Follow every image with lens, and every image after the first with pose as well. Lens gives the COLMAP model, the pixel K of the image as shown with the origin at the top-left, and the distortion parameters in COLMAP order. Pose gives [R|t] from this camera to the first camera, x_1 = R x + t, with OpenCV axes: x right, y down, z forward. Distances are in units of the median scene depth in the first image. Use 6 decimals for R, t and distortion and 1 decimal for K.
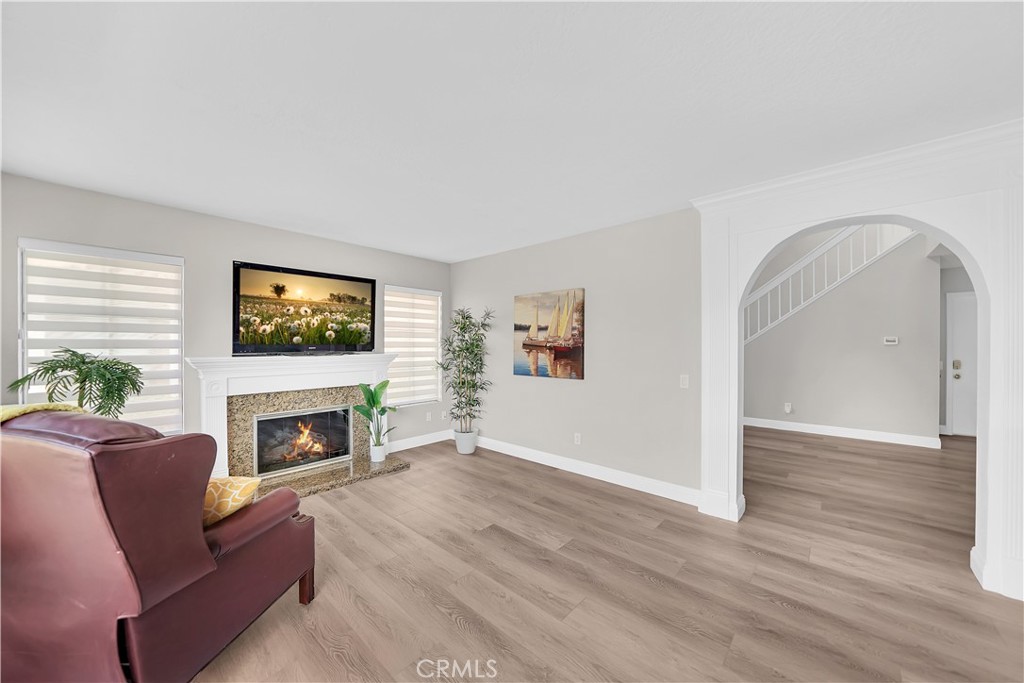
lens RADIAL K [[362.3, 0, 511.9], [0, 362.3, 345.5], [0, 0, 1]] dist [-0.014720, 0.000012]
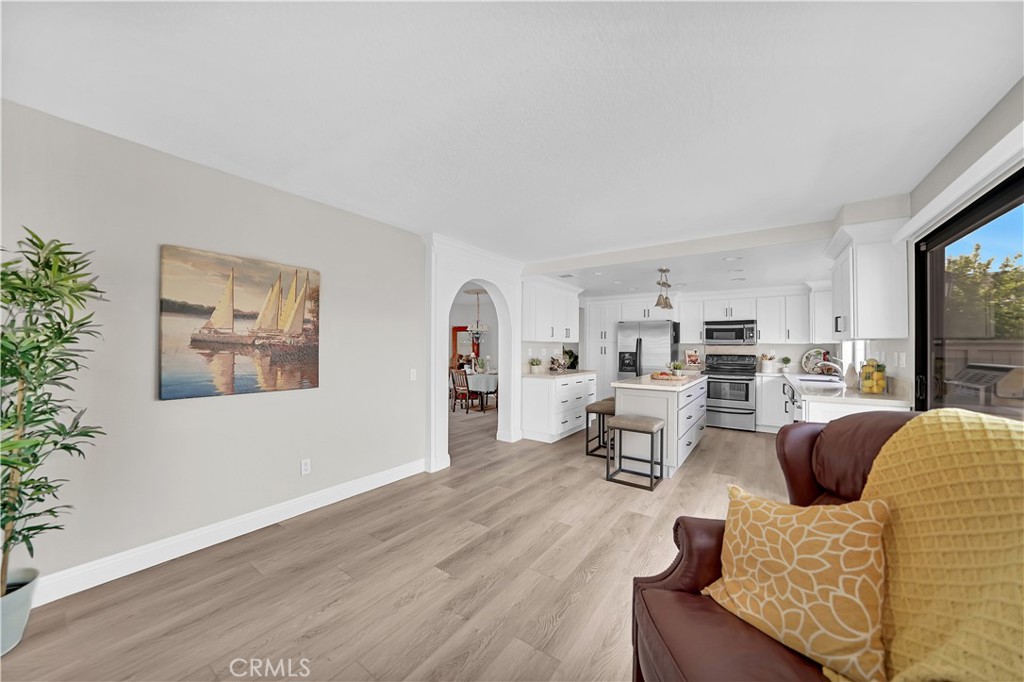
lens RADIAL K [[362.3, 0, 511.9], [0, 362.3, 345.0], [0, 0, 1]] dist [-0.014720, 0.000012]
pose [[-0.123698, 0.005299, 0.992306, -0.625350], [-0.008248, 0.999946, -0.006368, 0.003805], [-0.992286, -0.008972, -0.123647, 0.670232]]
